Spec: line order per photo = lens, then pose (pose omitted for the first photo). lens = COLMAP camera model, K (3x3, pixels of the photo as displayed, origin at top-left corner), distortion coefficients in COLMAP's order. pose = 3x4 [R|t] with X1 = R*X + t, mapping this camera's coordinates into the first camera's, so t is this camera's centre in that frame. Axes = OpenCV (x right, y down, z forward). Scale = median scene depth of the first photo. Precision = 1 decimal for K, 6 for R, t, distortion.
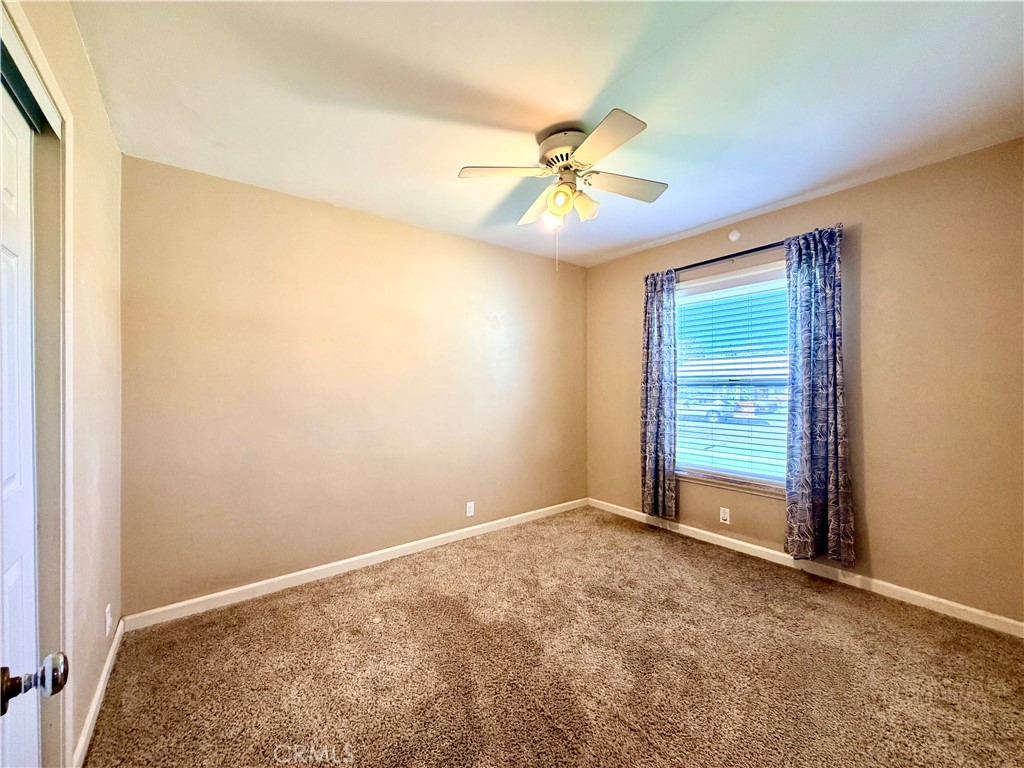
lens RADIAL K [[408.6, 0, 512.9], [0, 408.6, 383.1], [0, 0, 1]] dist [0.000147, 0.000030]
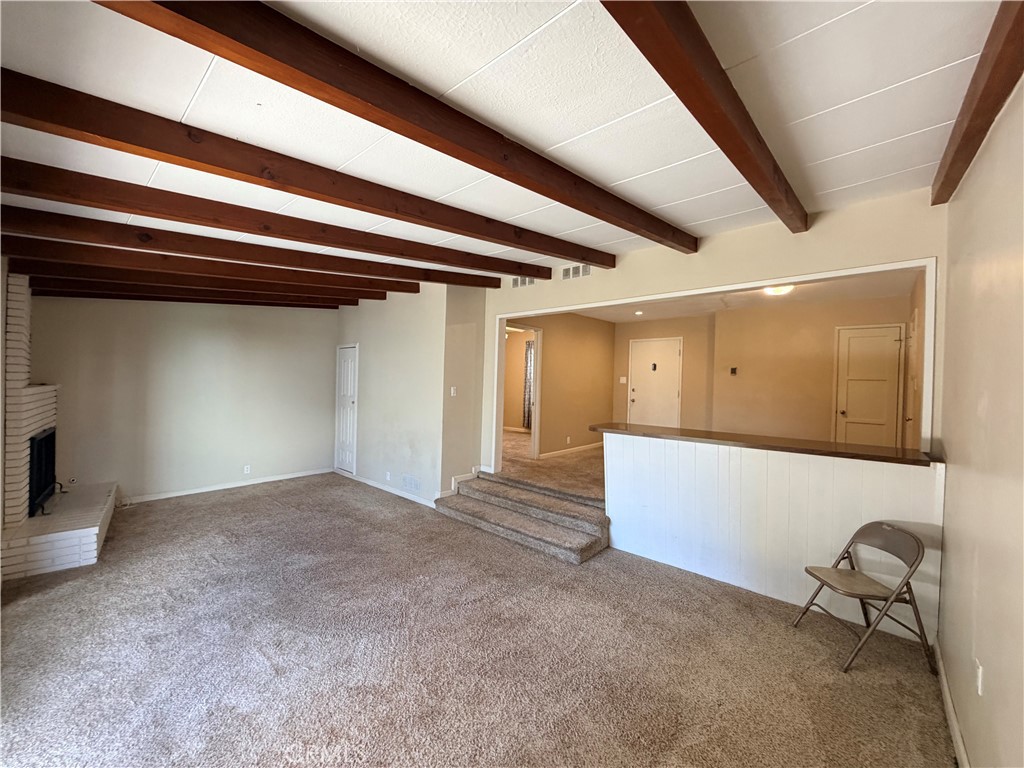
lens RADIAL K [[408.6, 0, 512.4], [0, 408.6, 383.1], [0, 0, 1]] dist [0.000147, 0.000030]
pose [[0.957950, 0.020630, 0.286191, -0.551002], [-0.023169, 0.999716, 0.005489, 0.005920], [-0.285997, -0.011889, 0.958157, -1.626513]]
